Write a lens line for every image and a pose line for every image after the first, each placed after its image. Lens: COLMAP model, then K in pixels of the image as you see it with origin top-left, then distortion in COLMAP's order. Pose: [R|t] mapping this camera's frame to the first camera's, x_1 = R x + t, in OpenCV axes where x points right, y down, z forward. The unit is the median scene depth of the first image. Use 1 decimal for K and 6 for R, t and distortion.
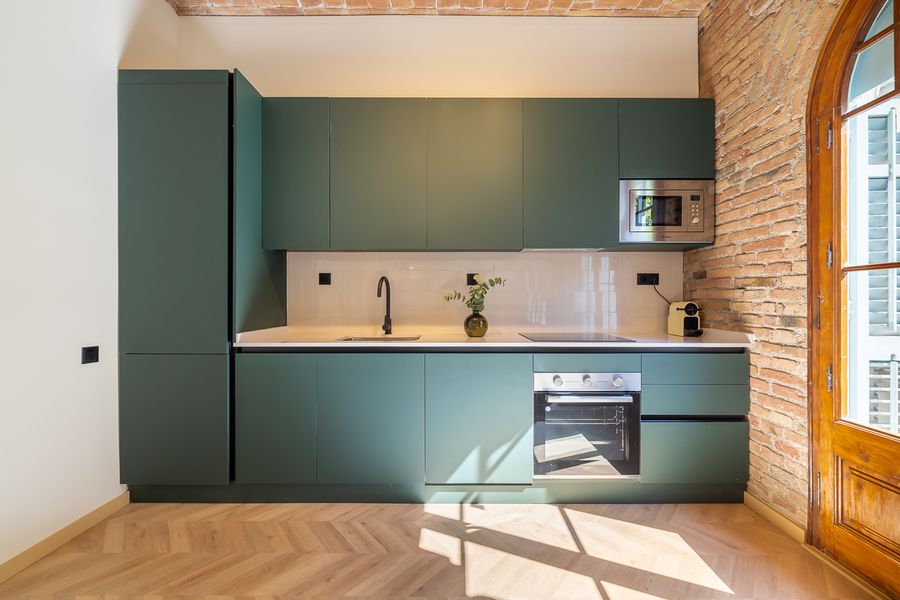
lens RADIAL K [[381.5, 0, 421.2], [0, 381.5, 301.3], [0, 0, 1]] dist [0.000354, -0.000037]
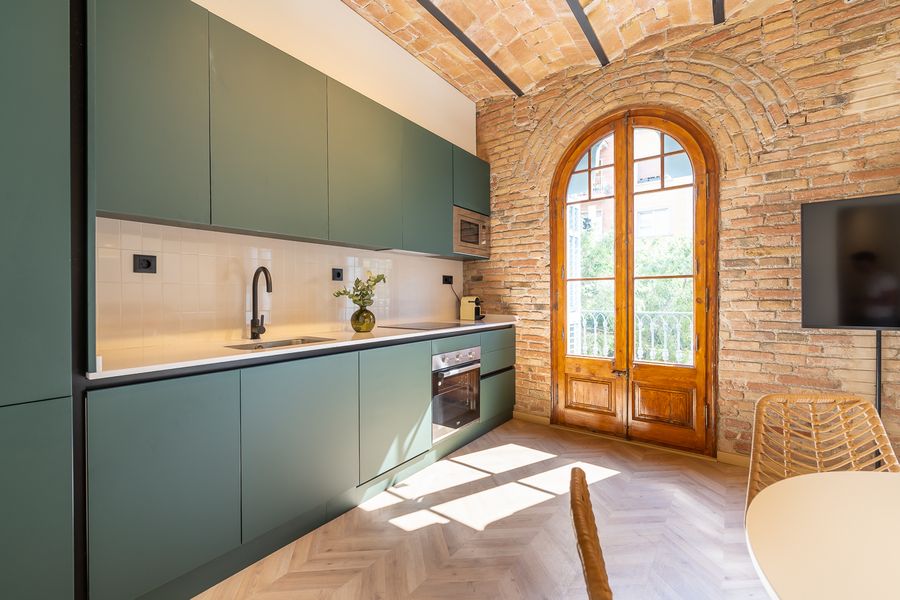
lens RADIAL K [[417.4, 0, 450.0], [0, 417.4, 300.0], [0, 0, 1]] dist [0.000456, -0.000282]
pose [[0.541646, -0.010743, 0.840538, -0.799033], [0.005985, 0.999942, 0.008924, -0.000828], [-0.840586, 0.000197, 0.541679, 0.245870]]
